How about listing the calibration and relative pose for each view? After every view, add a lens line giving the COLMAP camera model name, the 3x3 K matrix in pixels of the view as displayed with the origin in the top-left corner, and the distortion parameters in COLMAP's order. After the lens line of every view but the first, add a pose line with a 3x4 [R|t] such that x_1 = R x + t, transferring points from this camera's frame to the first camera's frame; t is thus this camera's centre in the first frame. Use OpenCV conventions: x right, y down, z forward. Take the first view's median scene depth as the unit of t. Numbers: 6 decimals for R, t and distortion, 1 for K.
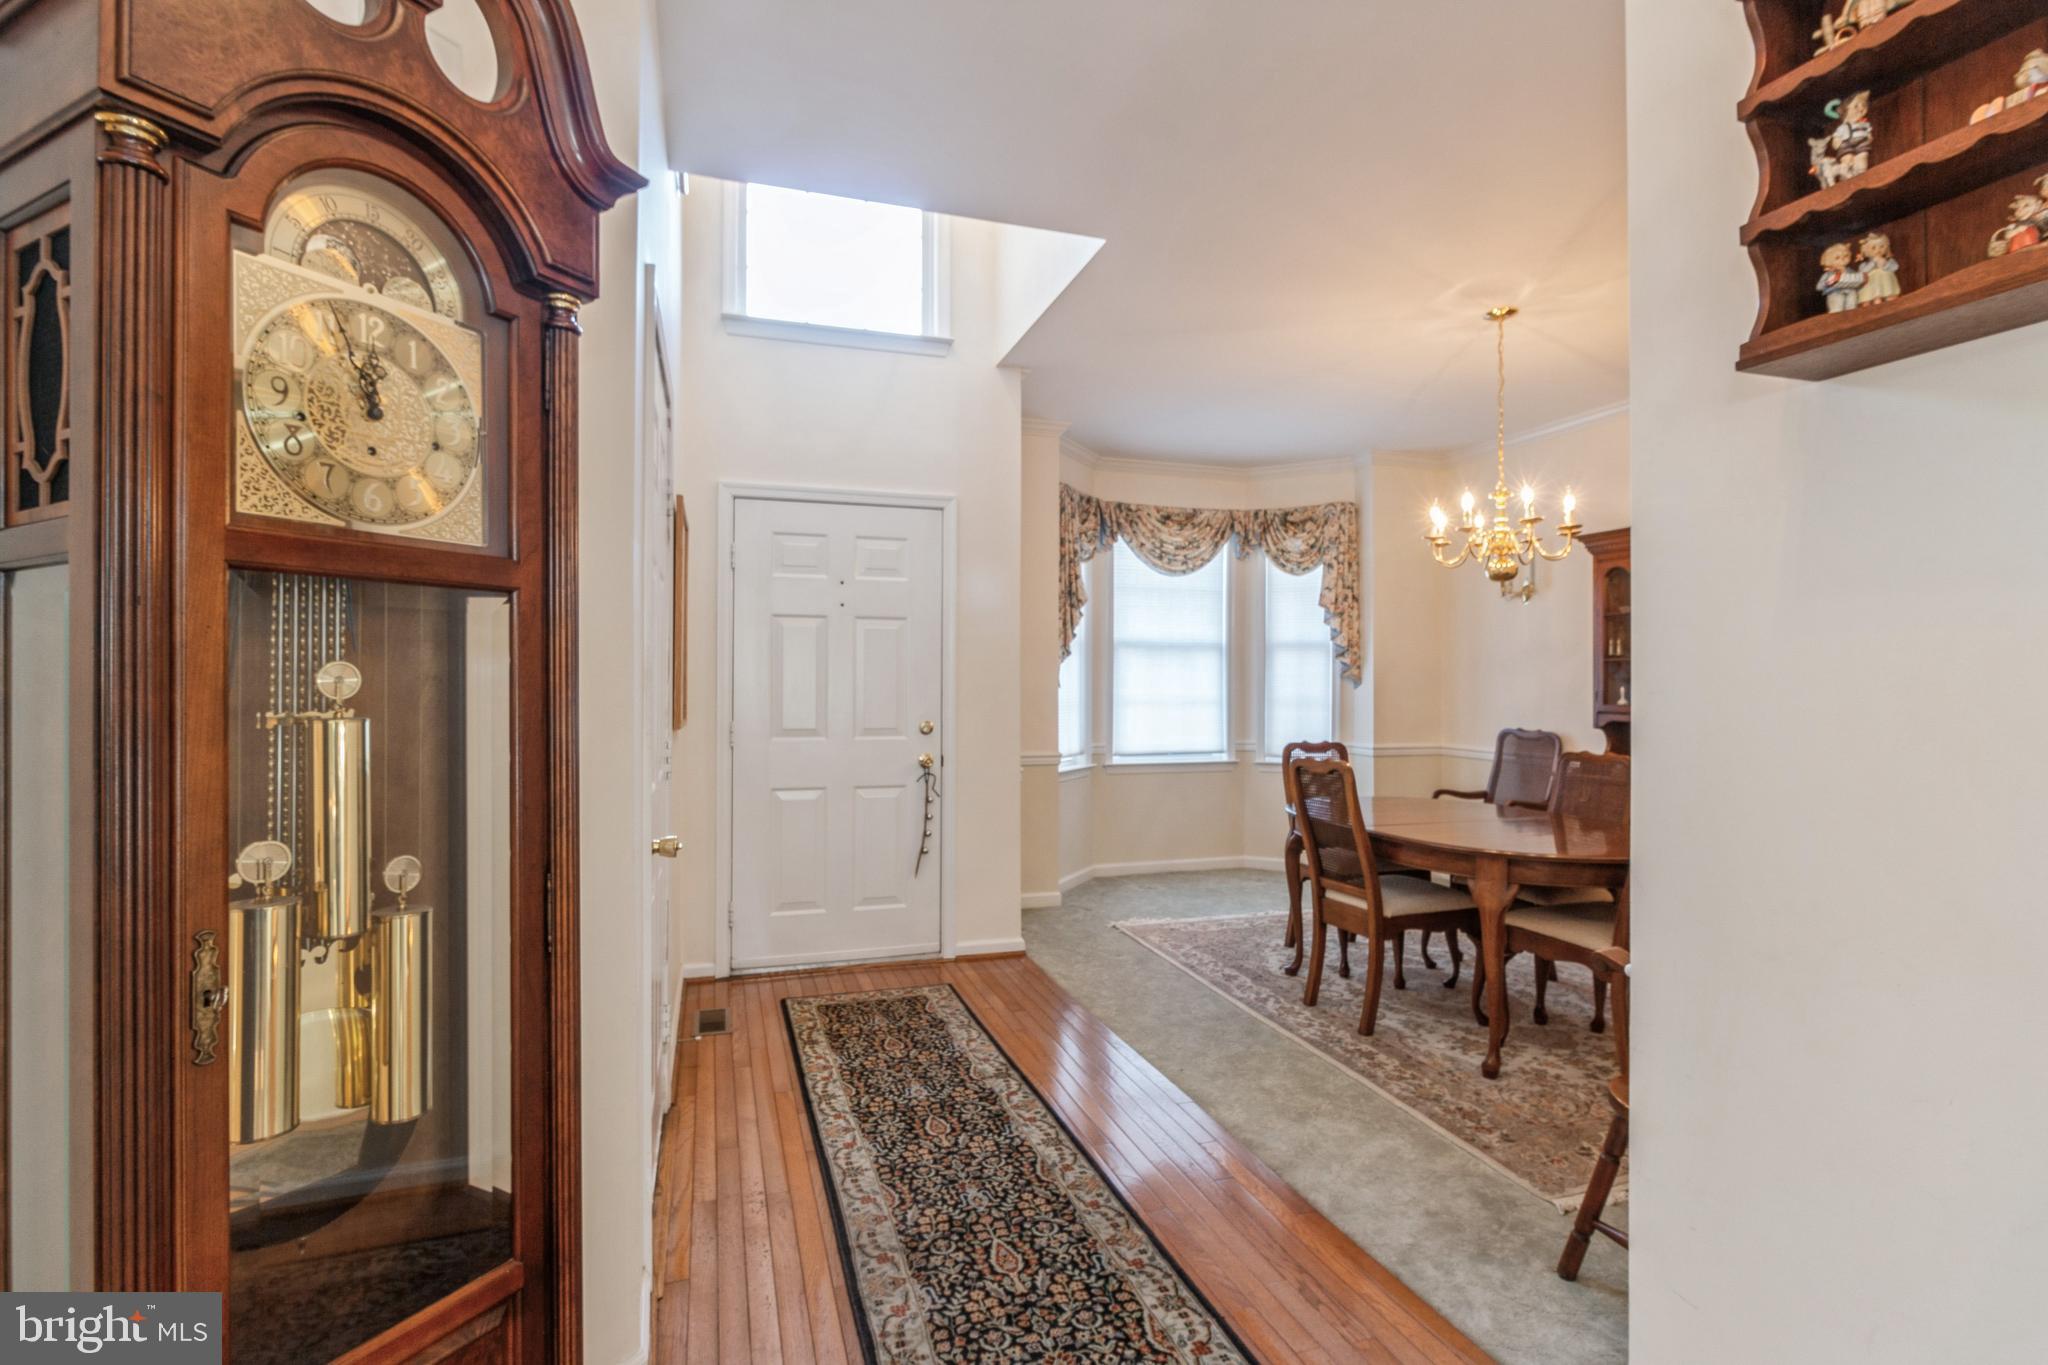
lens RADIAL K [[946.7, 0, 1041.8], [0, 946.7, 677.4], [0, 0, 1]] dist [-0.004862, 0.001592]
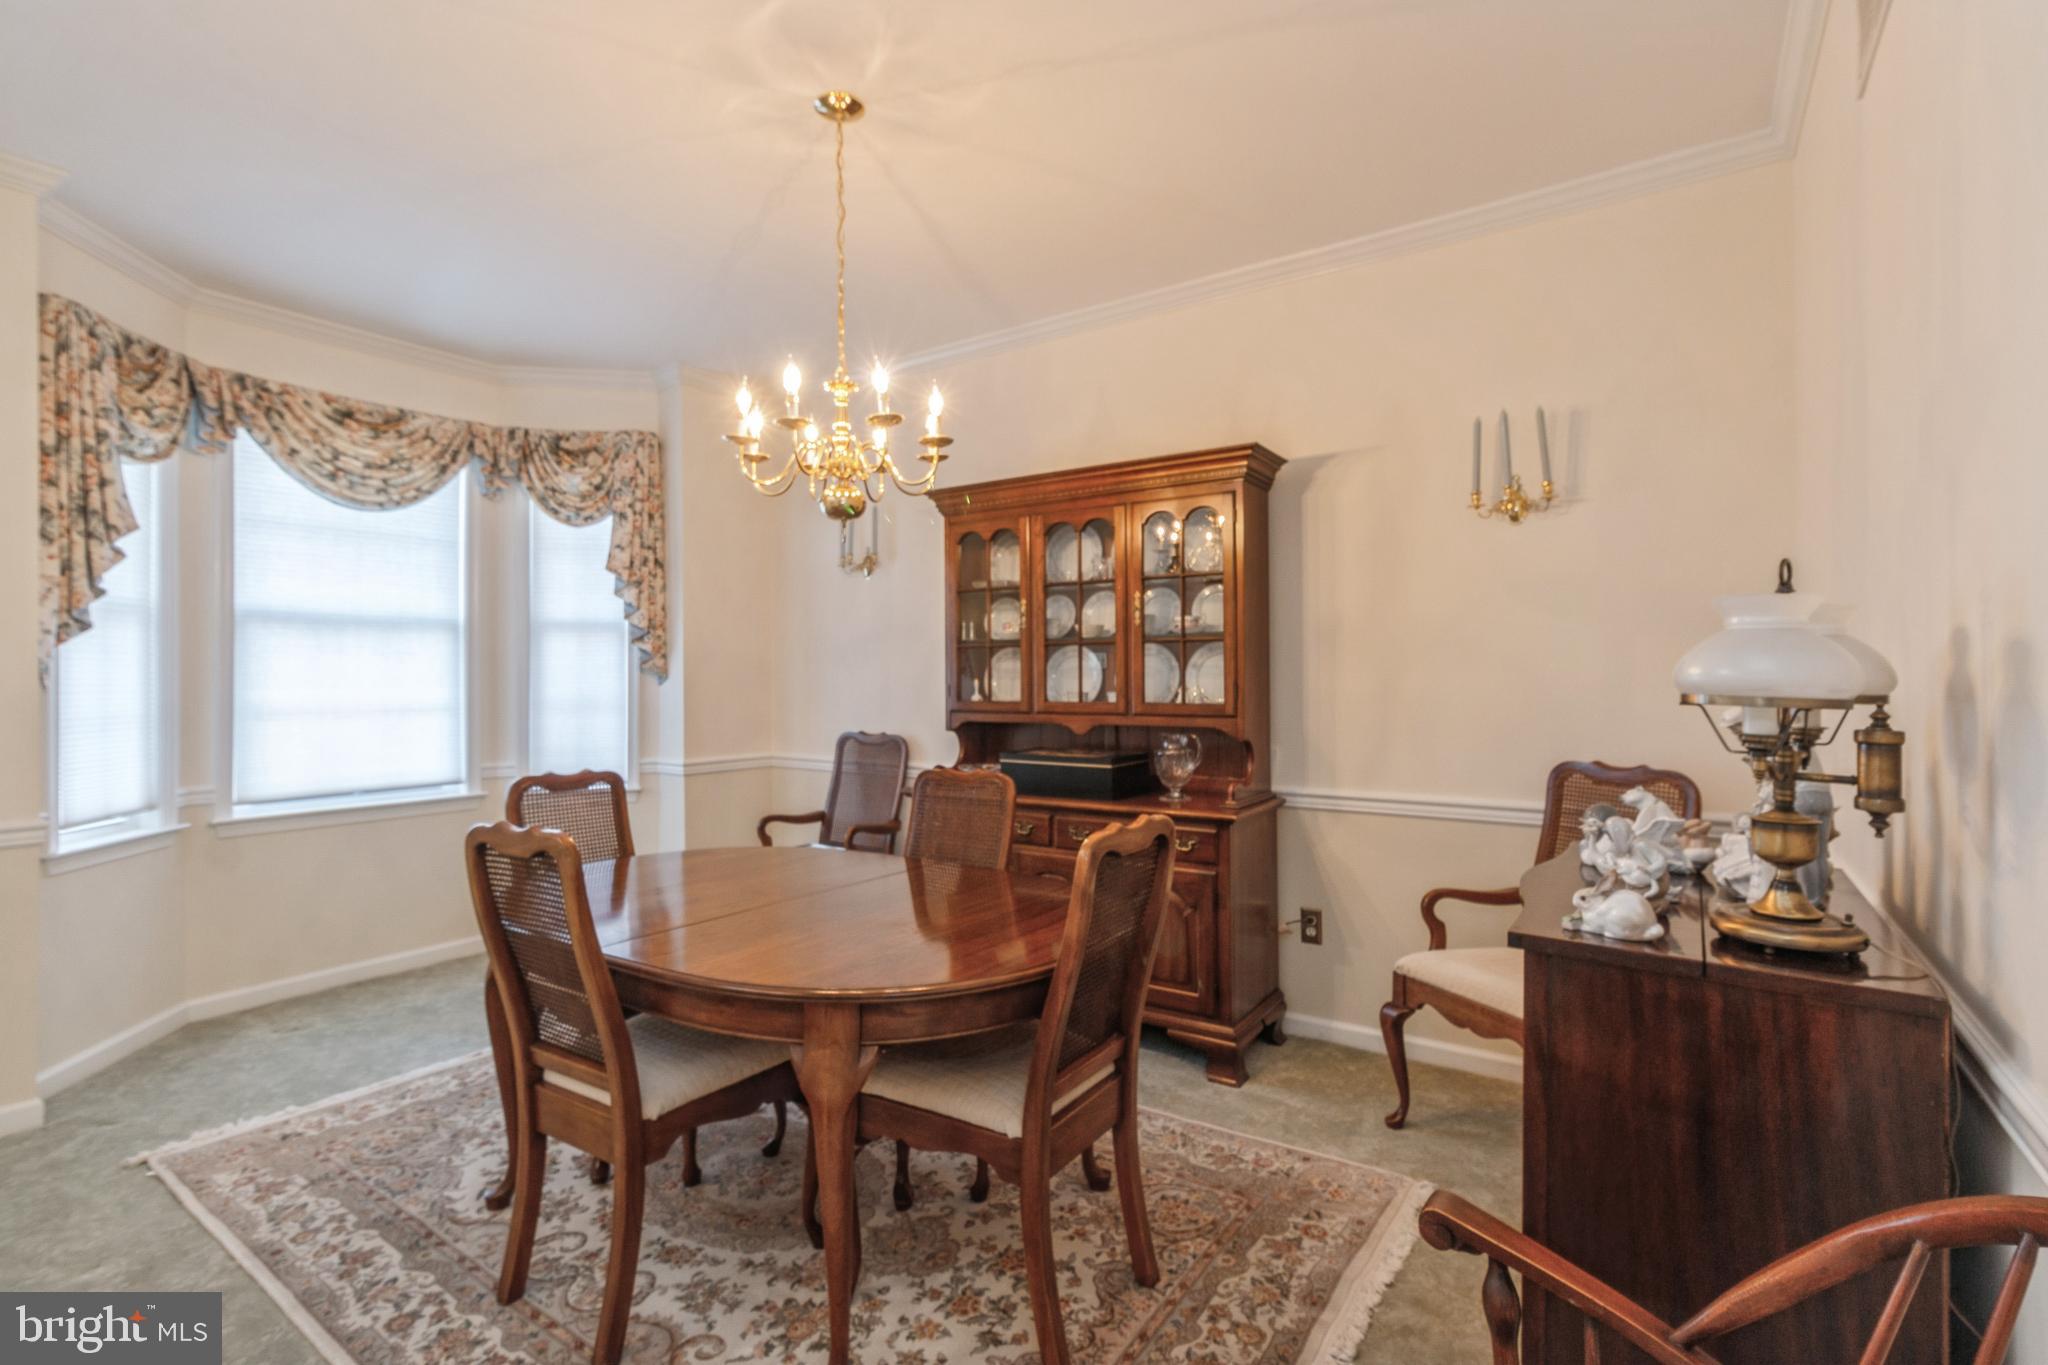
lens RADIAL K [[946.7, 0, 1029.4], [0, 946.7, 665.8], [0, 0, 1]] dist [-0.004862, 0.001592]
pose [[0.794563, -0.002236, 0.607178, 0.127188], [0.005677, 0.999977, -0.003745, 0.001373], [-0.607156, 0.006423, 0.794557, 0.267523]]
